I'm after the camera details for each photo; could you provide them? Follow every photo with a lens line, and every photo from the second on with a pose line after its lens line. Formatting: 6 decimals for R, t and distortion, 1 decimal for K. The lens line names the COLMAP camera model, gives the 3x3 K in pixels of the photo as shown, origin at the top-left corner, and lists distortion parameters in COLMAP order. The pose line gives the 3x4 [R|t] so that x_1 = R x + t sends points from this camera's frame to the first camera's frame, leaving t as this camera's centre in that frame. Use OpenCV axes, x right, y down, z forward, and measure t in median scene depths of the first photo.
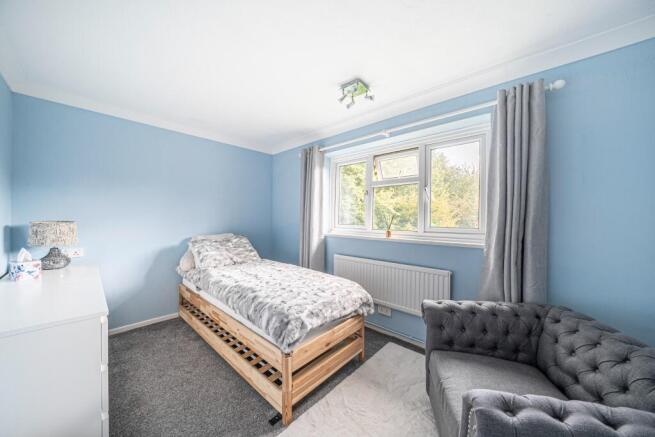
lens RADIAL K [[226.8, 0, 327.5], [0, 226.8, 218.5], [0, 0, 1]] dist [-0.031408, 0.003980]
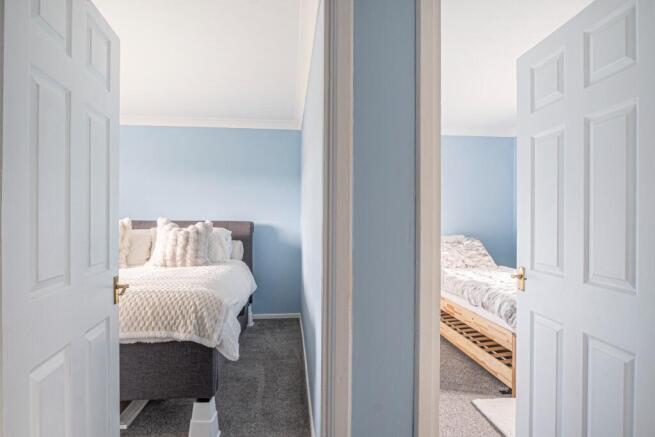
lens RADIAL K [[358.3, 0, 327.5], [0, 358.3, 218.5], [0, 0, 1]] dist [-0.003749, -0.000567]
pose [[0.740262, -0.001211, -0.672317, 0.215672], [-0.001454, 0.999993, -0.003401, 0.006430], [0.672317, 0.003495, 0.740255, -0.657643]]
